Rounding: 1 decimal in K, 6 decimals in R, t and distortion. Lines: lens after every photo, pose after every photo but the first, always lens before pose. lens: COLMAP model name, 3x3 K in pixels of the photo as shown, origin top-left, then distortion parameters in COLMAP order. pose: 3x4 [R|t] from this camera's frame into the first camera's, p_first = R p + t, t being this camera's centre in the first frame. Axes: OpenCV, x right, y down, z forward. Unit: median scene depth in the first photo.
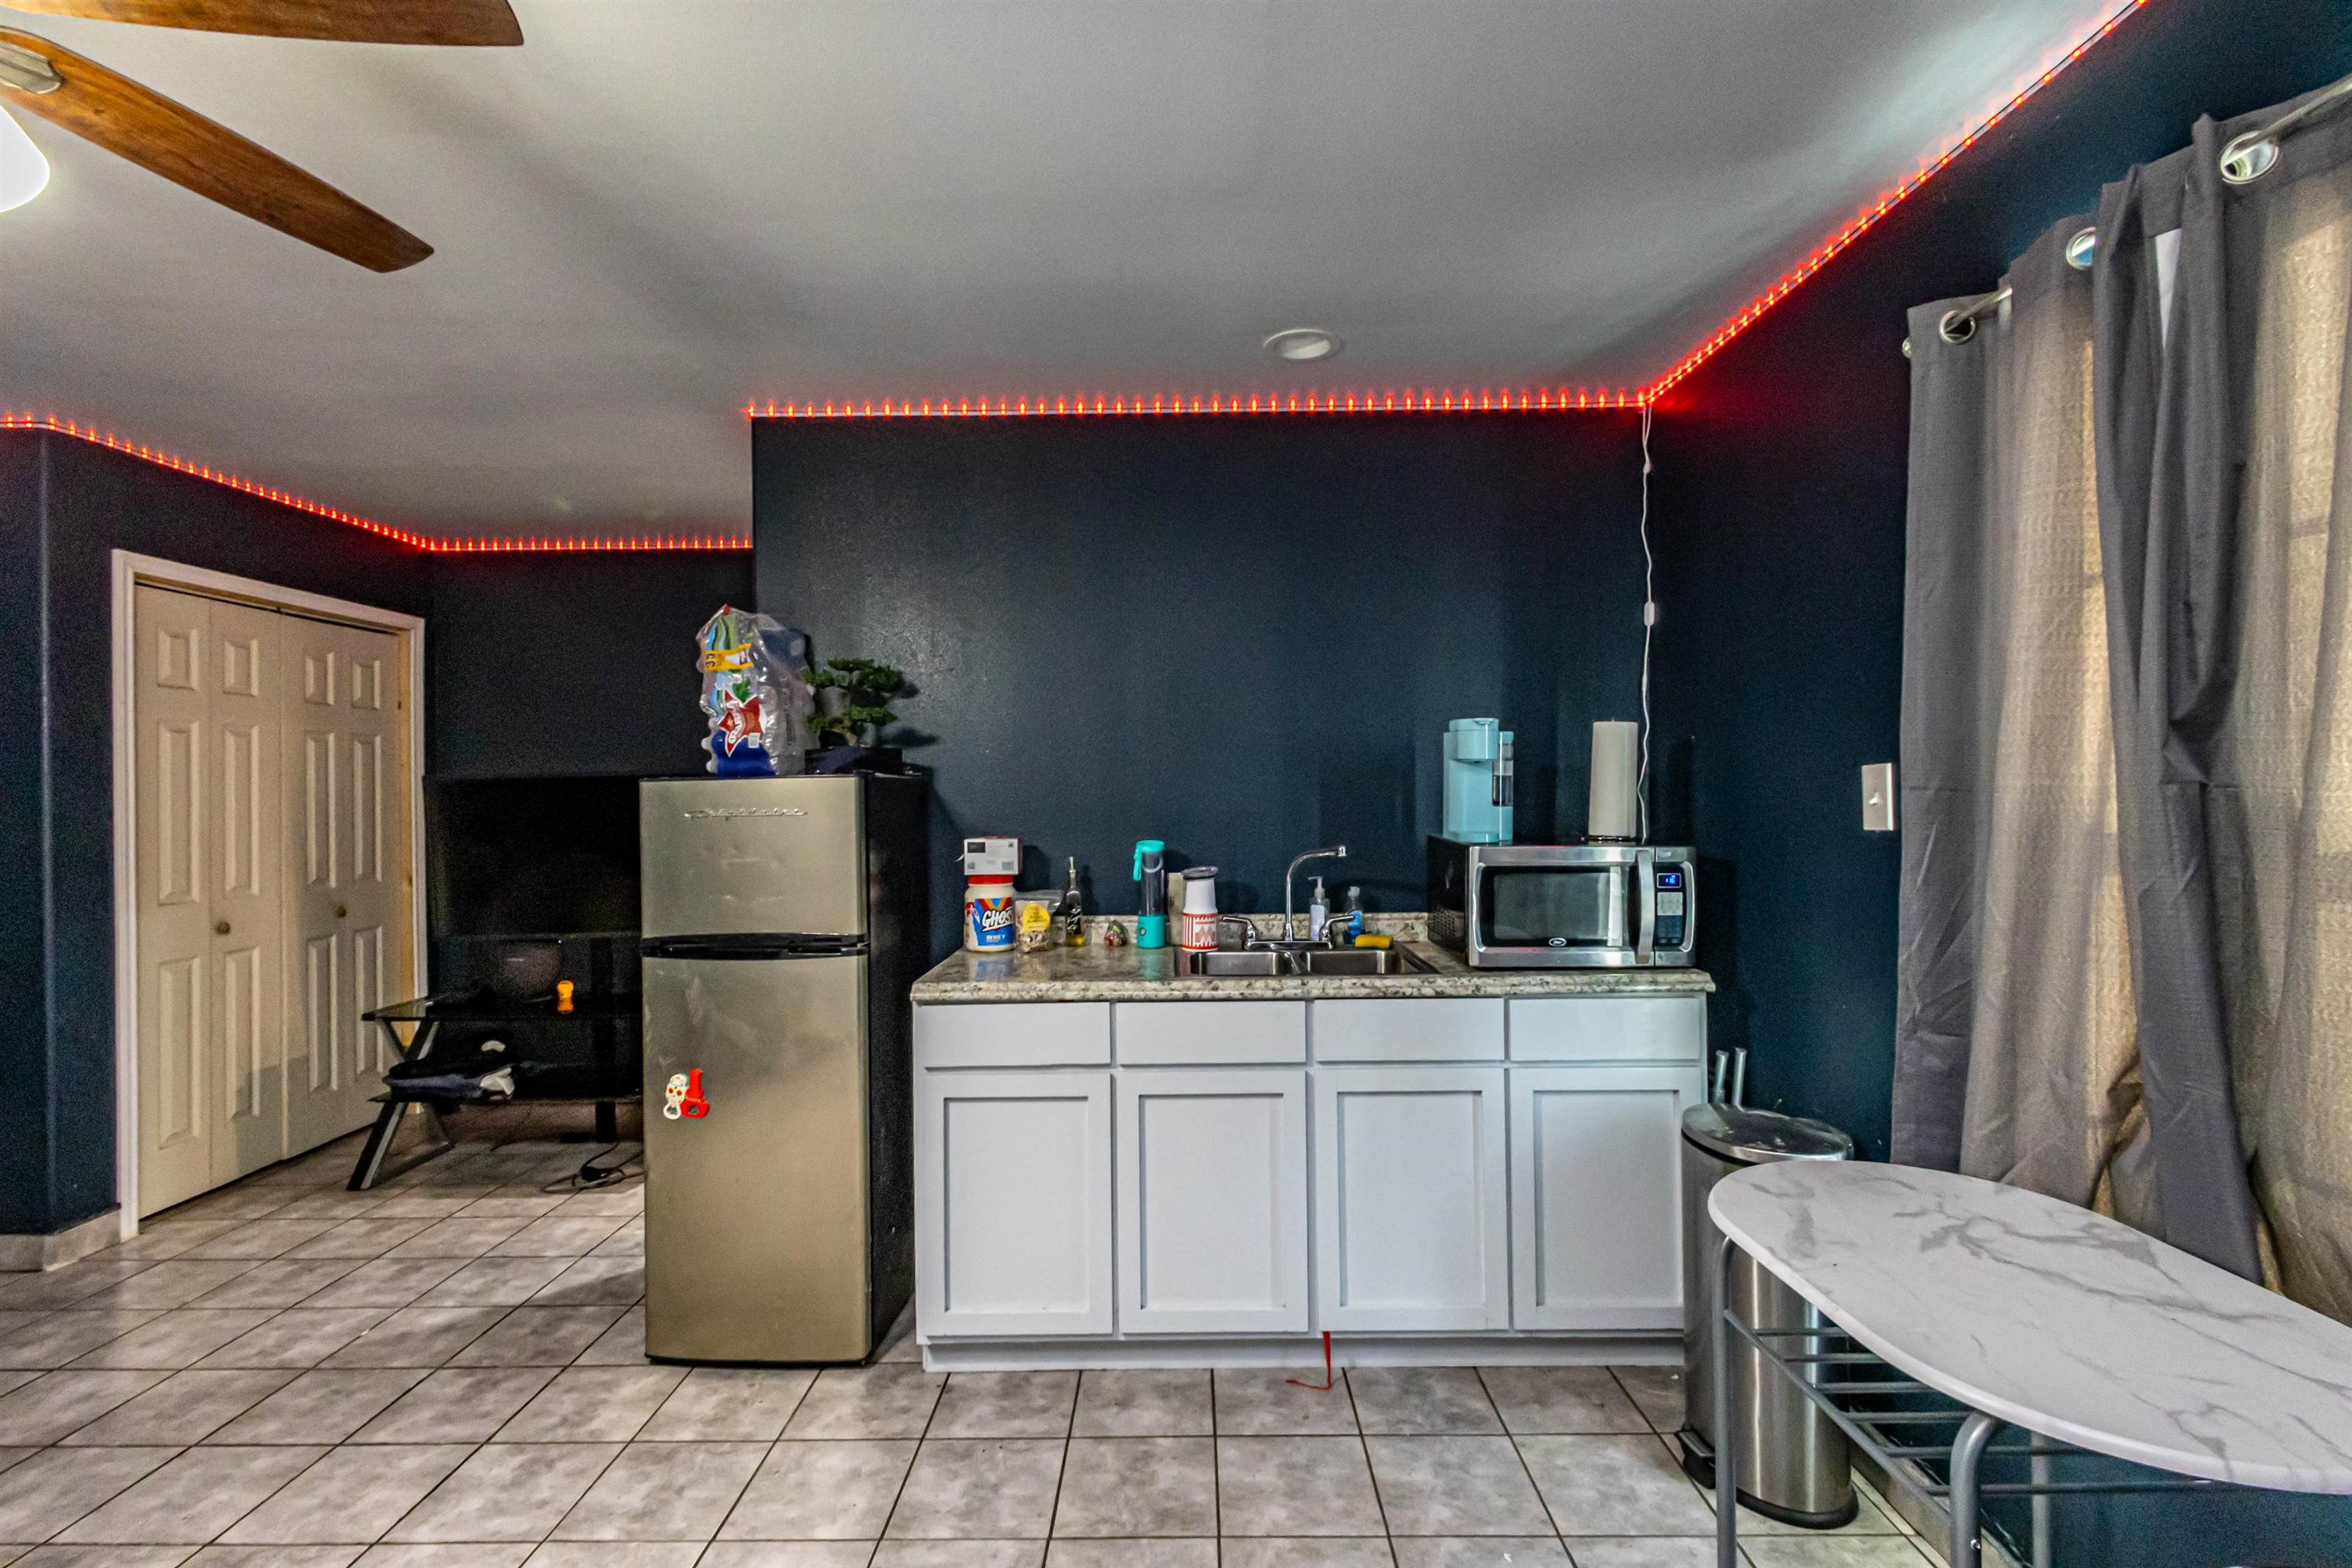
lens RADIAL K [[1075.8, 0, 1164.4], [0, 1075.8, 787.9], [0, 0, 1]] dist [0.013788, -0.005193]
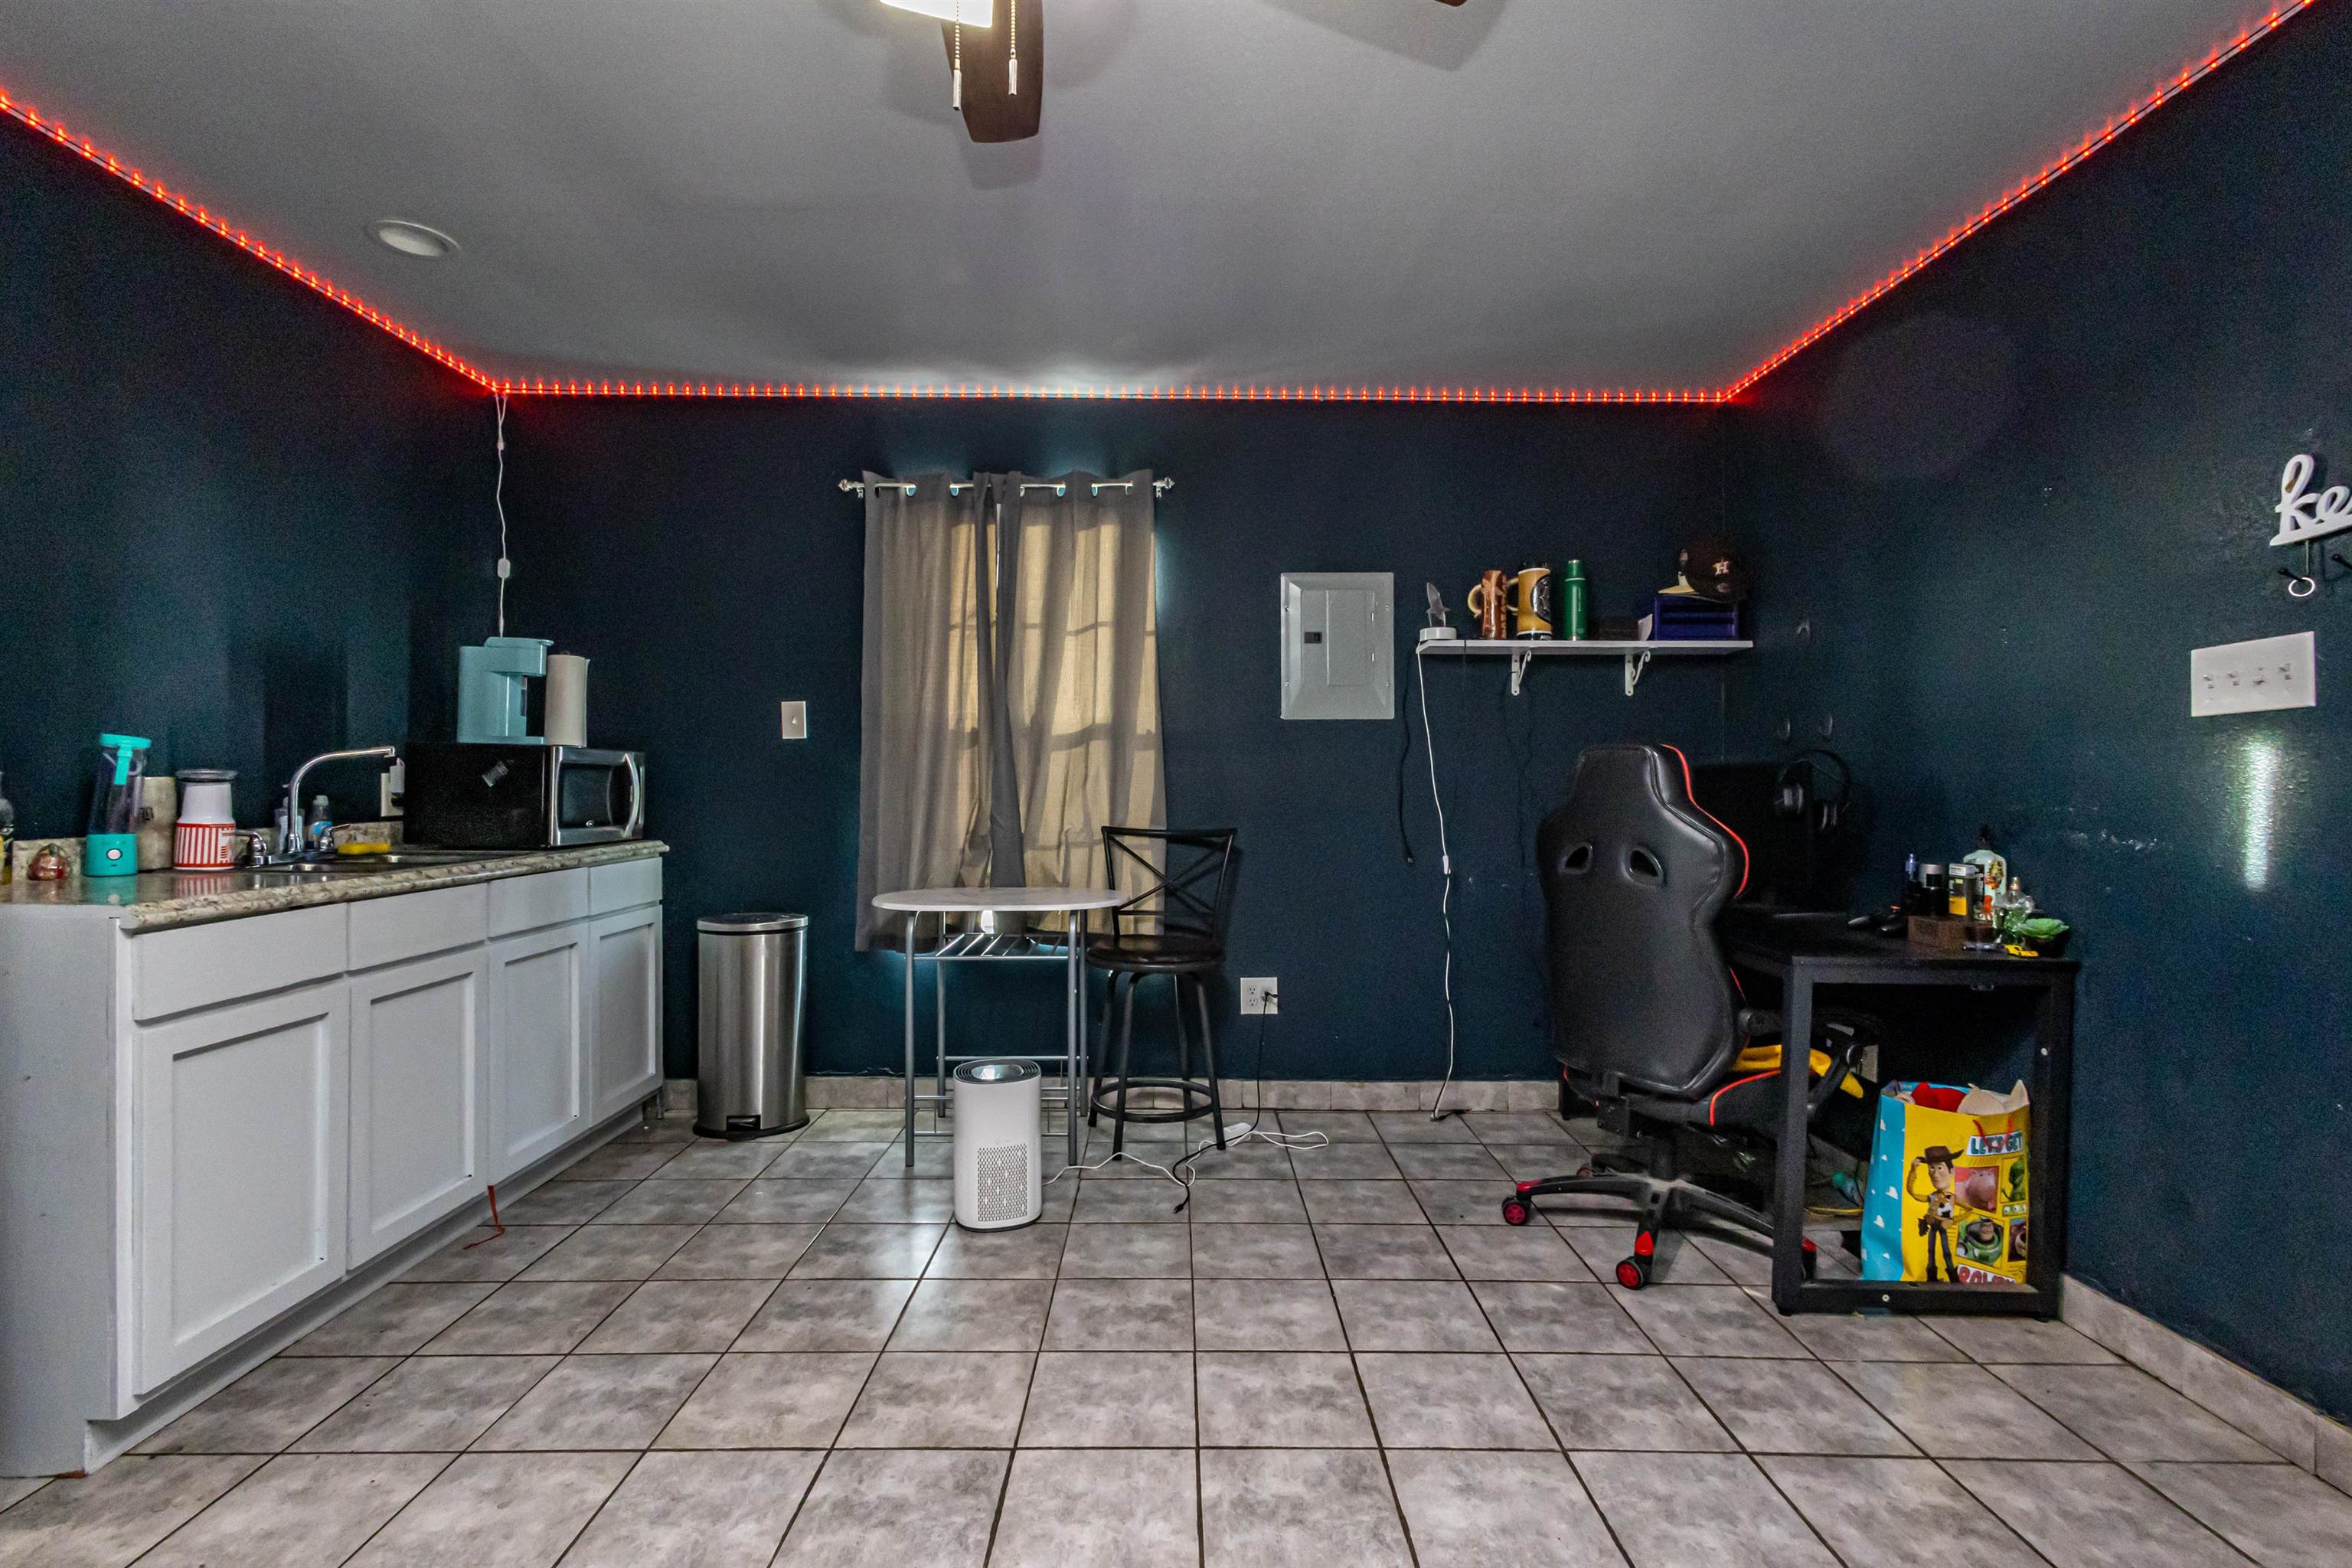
lens RADIAL K [[1075.8, 0, 1181.8], [0, 1075.8, 785.0], [0, 0, 1]] dist [0.013788, -0.005193]
pose [[-0.011647, 0.007381, 0.999905, -0.794800], [-0.003361, 0.999967, -0.007420, 0.089961], [-0.999927, -0.003447, -0.011622, 0.270007]]
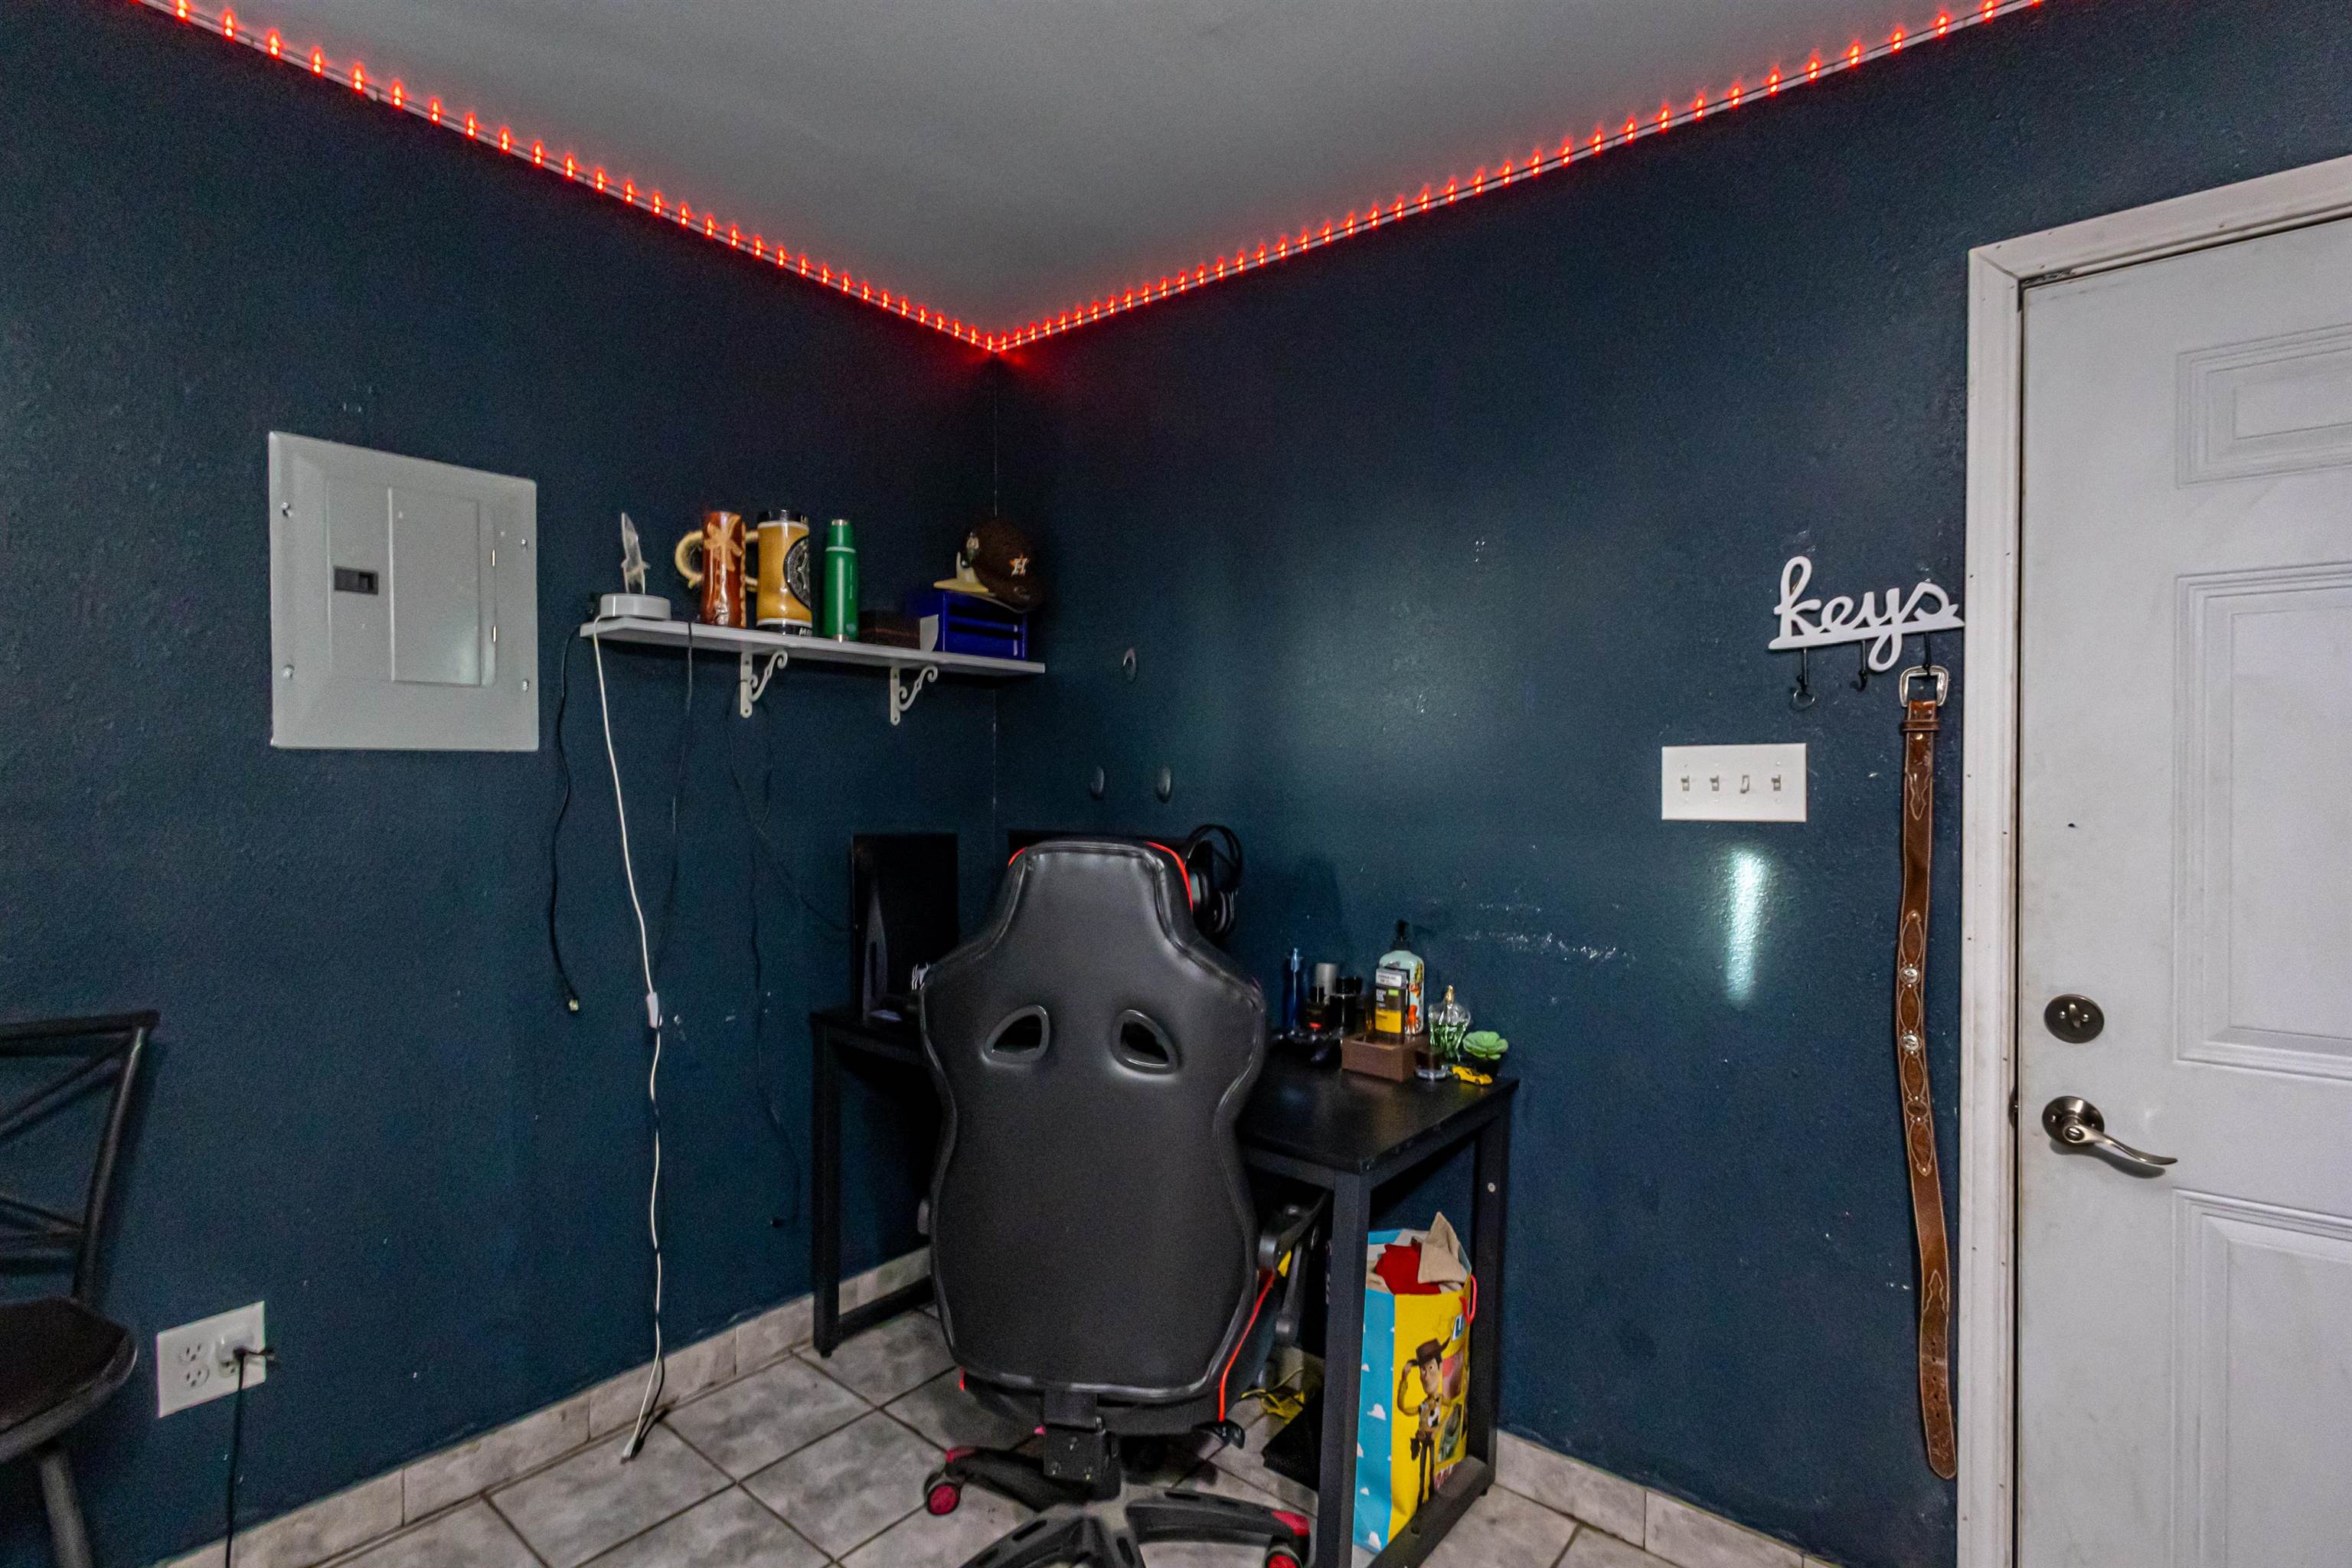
lens RADIAL K [[1075.8, 0, 1174.9], [0, 1075.8, 783.9], [0, 0, 1]] dist [0.013788, -0.005193]
pose [[-0.782389, -0.010459, 0.622702, -0.290542], [-0.006177, 0.999940, 0.009034, 0.015513], [-0.622759, 0.003221, -0.782407, 0.294885]]
